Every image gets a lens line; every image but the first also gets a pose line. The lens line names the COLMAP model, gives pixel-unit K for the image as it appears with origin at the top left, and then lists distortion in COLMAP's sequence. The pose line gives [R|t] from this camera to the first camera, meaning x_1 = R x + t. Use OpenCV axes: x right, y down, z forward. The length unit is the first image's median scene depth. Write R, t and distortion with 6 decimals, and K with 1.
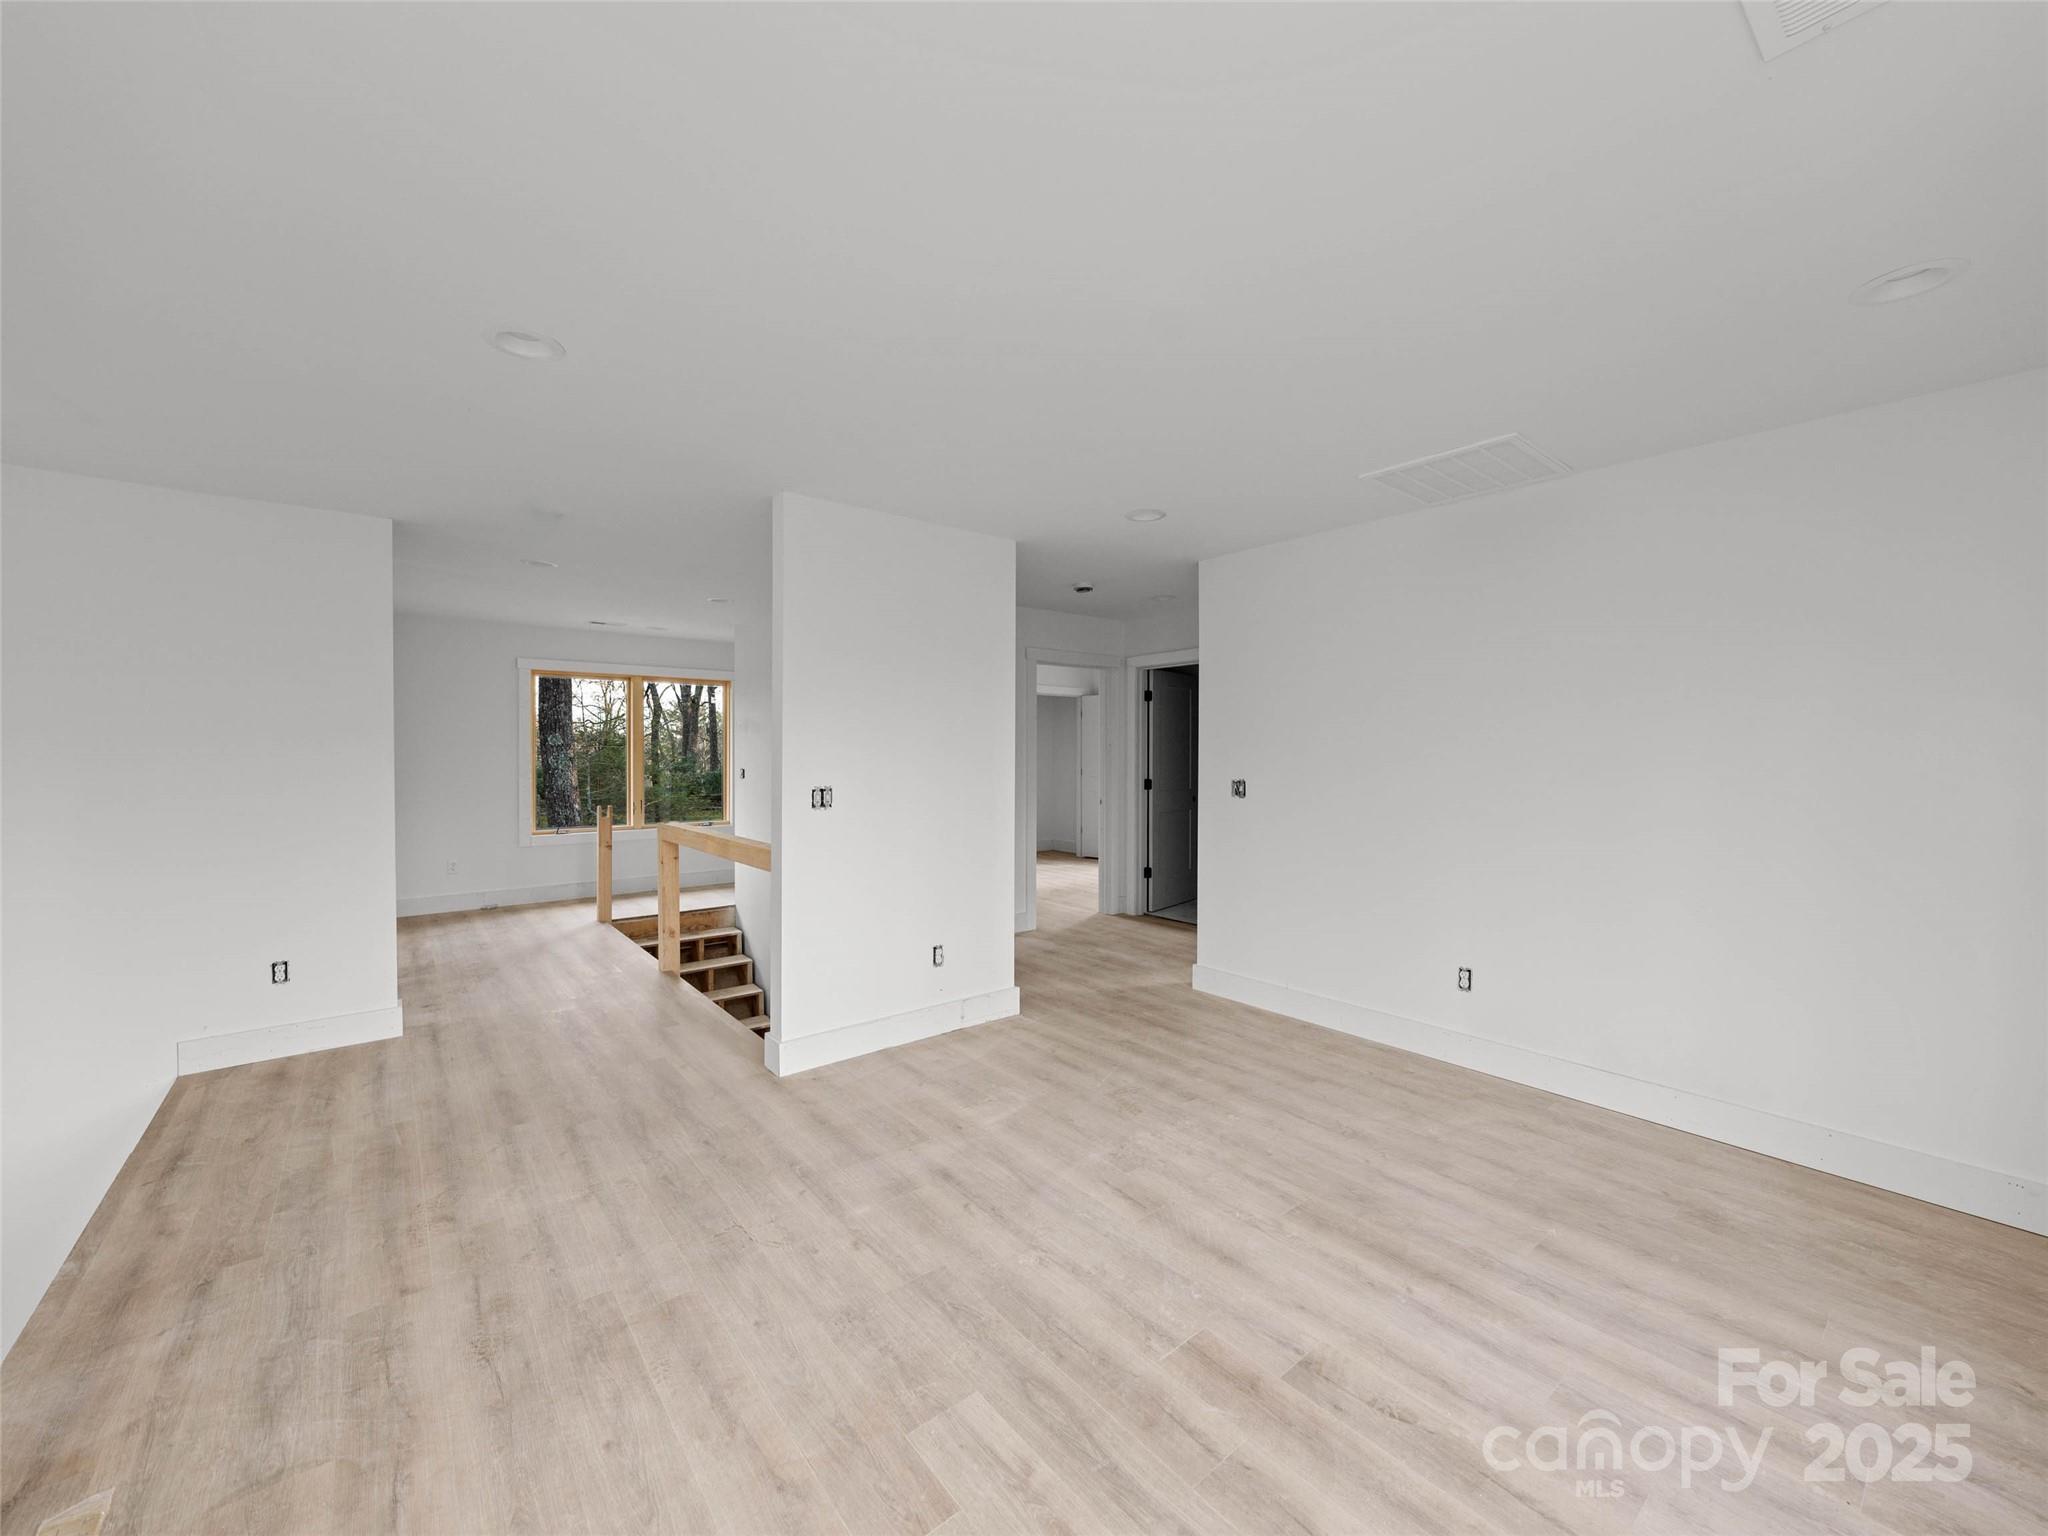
lens RADIAL K [[804.9, 0, 1031.6], [0, 804.9, 766.9], [0, 0, 1]] dist [0.000802, -0.000077]
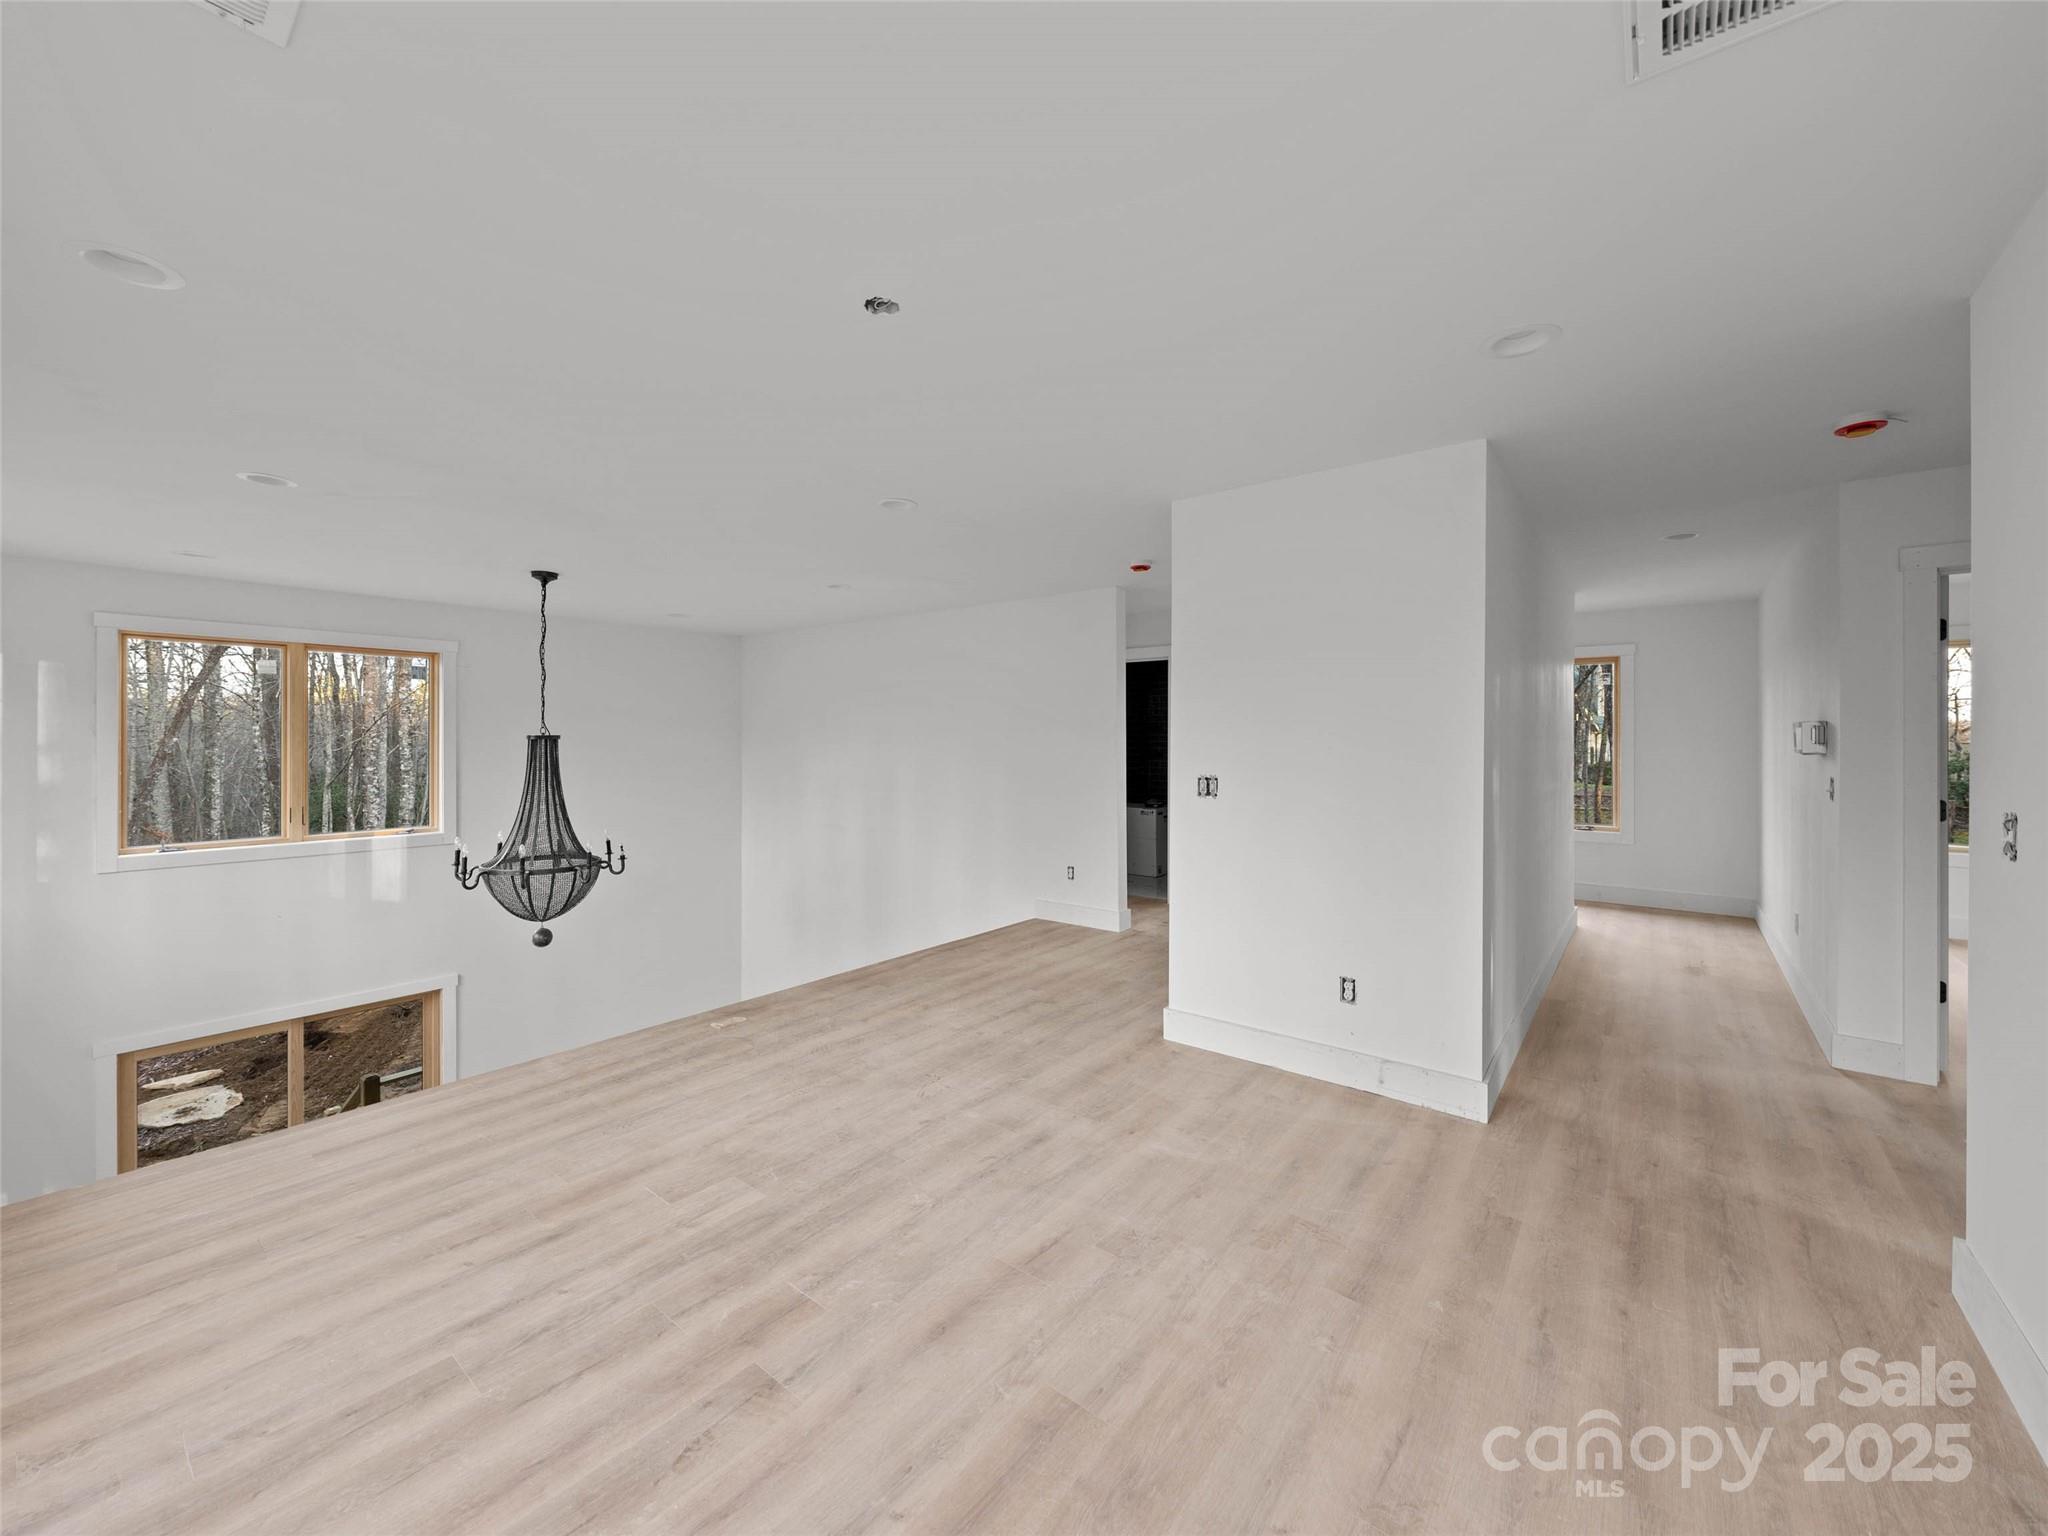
lens RADIAL K [[804.9, 0, 1030.4], [0, 804.9, 746.5], [0, 0, 1]] dist [0.000802, -0.000077]
pose [[0.210076, 0.005461, -0.977670, 0.927065], [-0.021238, 0.999774, 0.001021, -0.011804], [0.977454, 0.020550, 0.210145, 0.757468]]
